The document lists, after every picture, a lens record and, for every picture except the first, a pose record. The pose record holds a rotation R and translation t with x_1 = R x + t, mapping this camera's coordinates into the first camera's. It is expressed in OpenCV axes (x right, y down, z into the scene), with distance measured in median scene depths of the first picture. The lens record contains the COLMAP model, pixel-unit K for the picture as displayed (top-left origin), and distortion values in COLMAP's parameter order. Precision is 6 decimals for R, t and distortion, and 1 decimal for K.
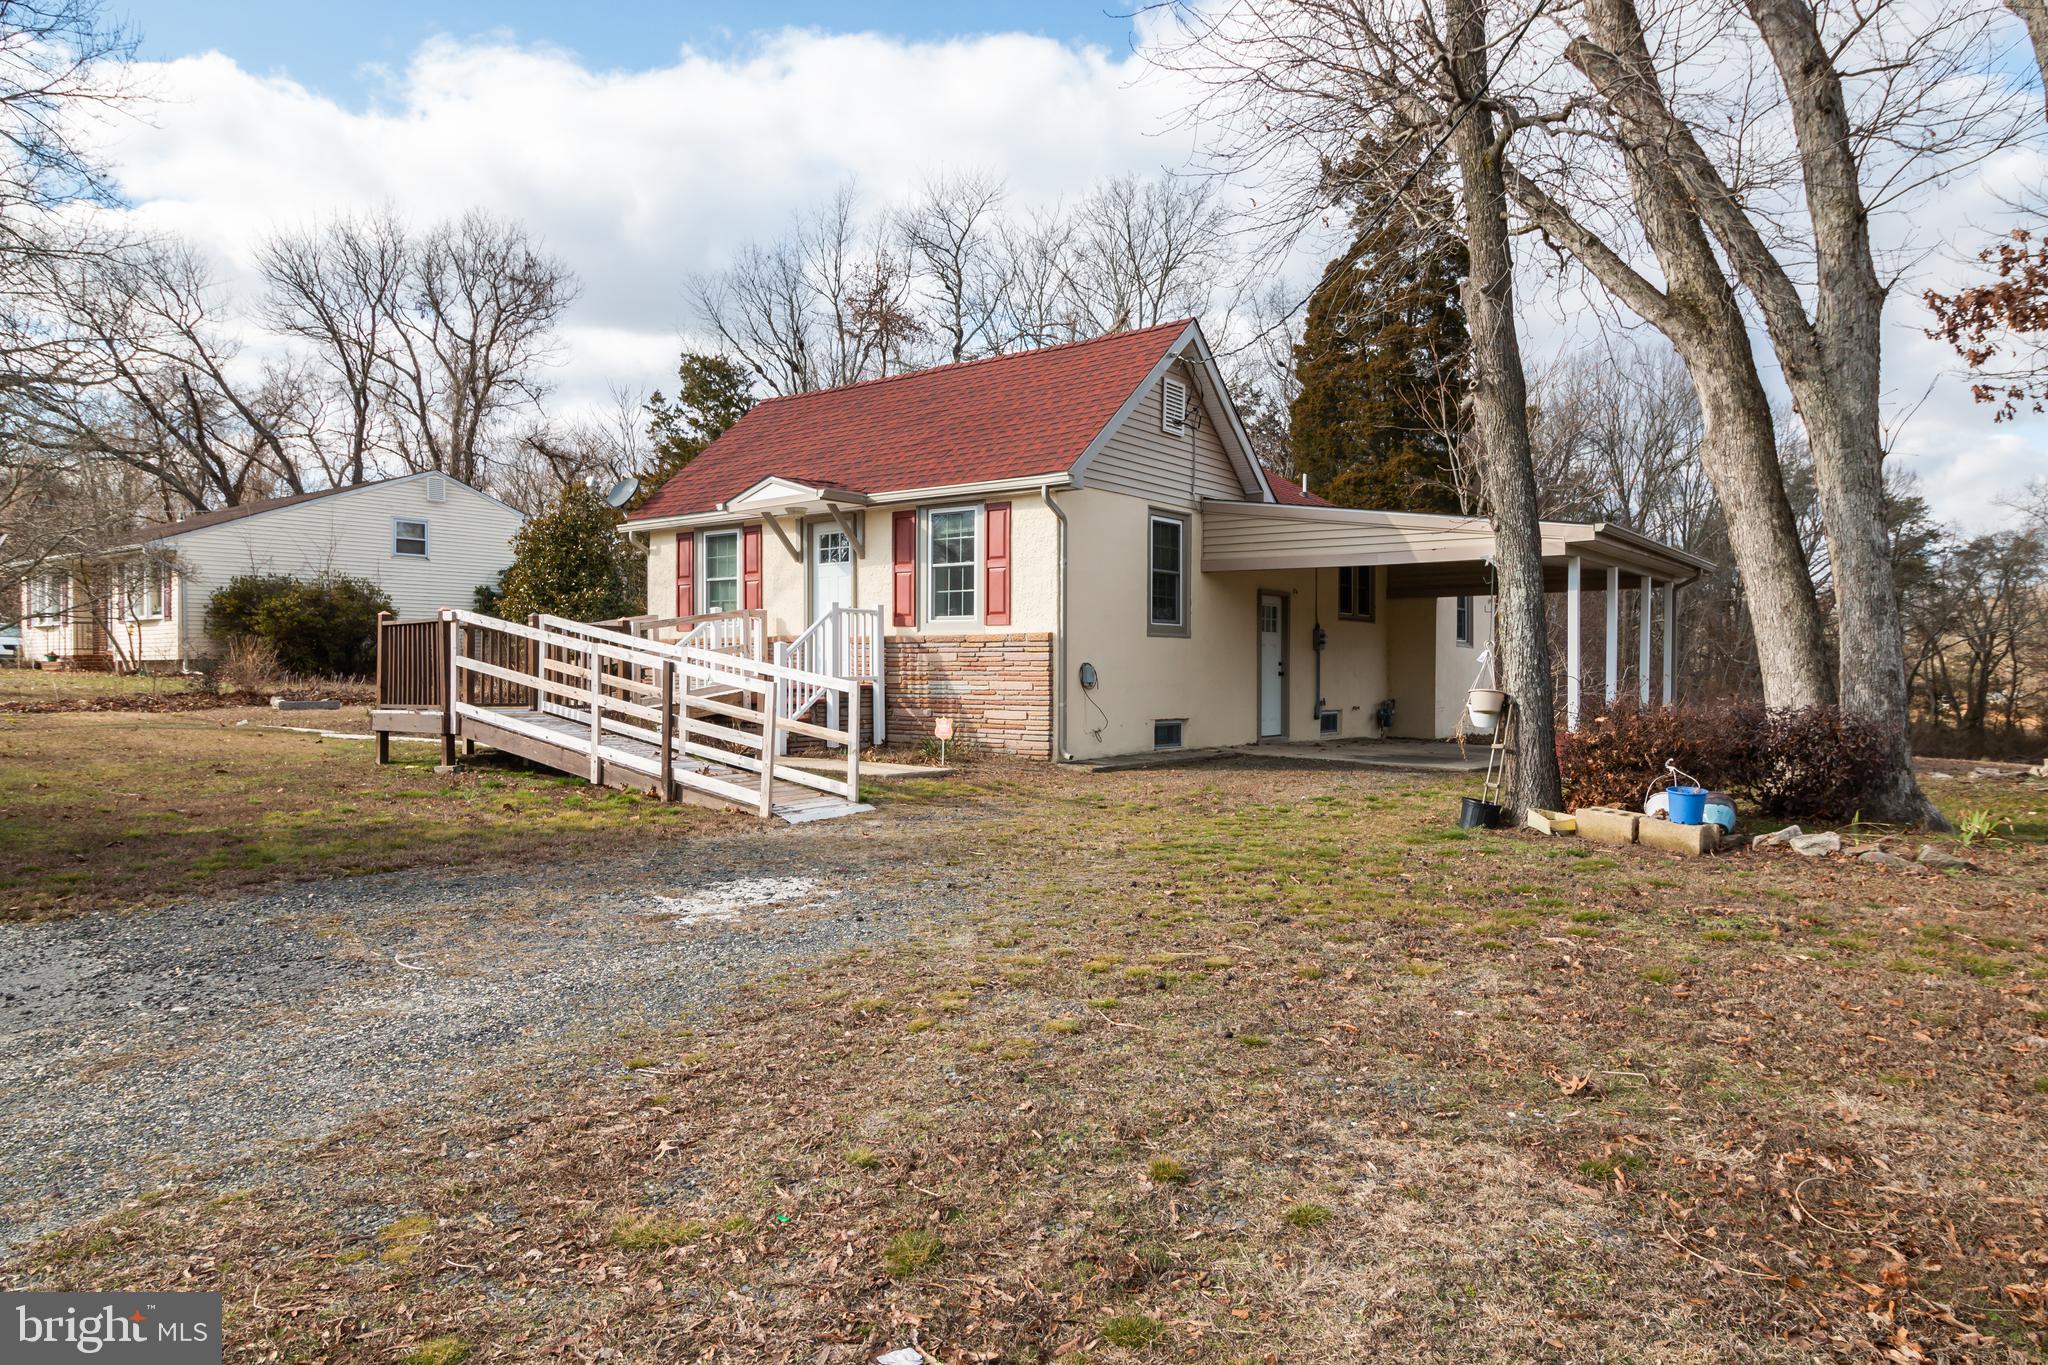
lens RADIAL K [[1320.8, 0, 1023.1], [0, 1320.8, 676.4], [0, 0, 1]] dist [-0.002419, -0.000083]
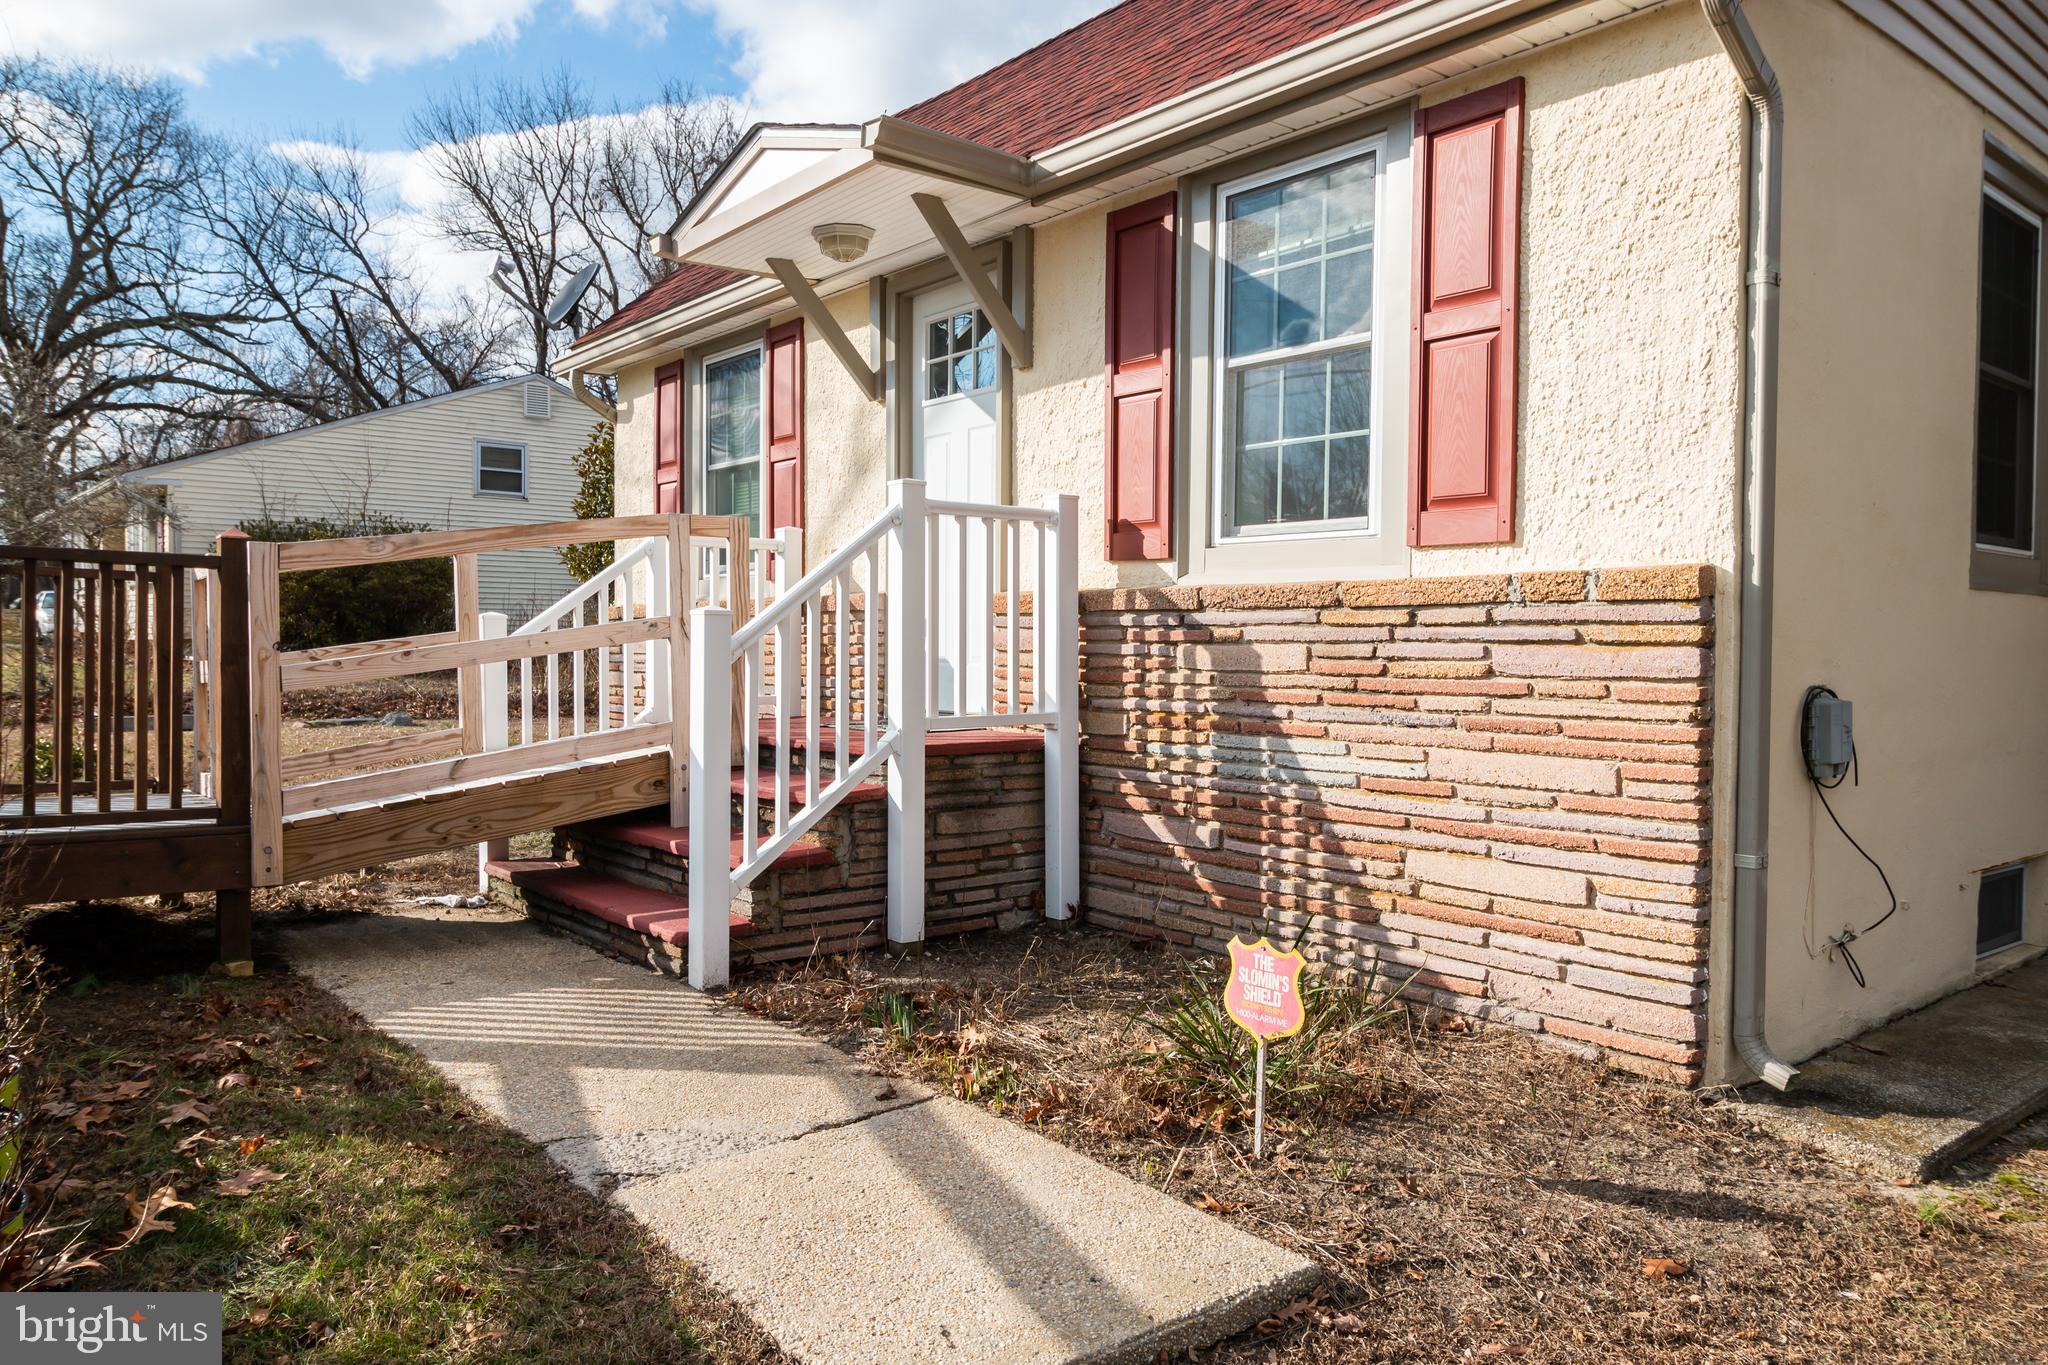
lens RADIAL K [[1372.4, 0, 1030.6], [0, 1372.4, 665.7], [0, 0, 1]] dist [0.018963, -0.012768]
pose [[0.975754, 0.009449, -0.218665, -0.041939], [-0.007576, 0.999927, 0.009402, -0.014885], [0.218738, -0.007517, 0.975755, 0.664060]]
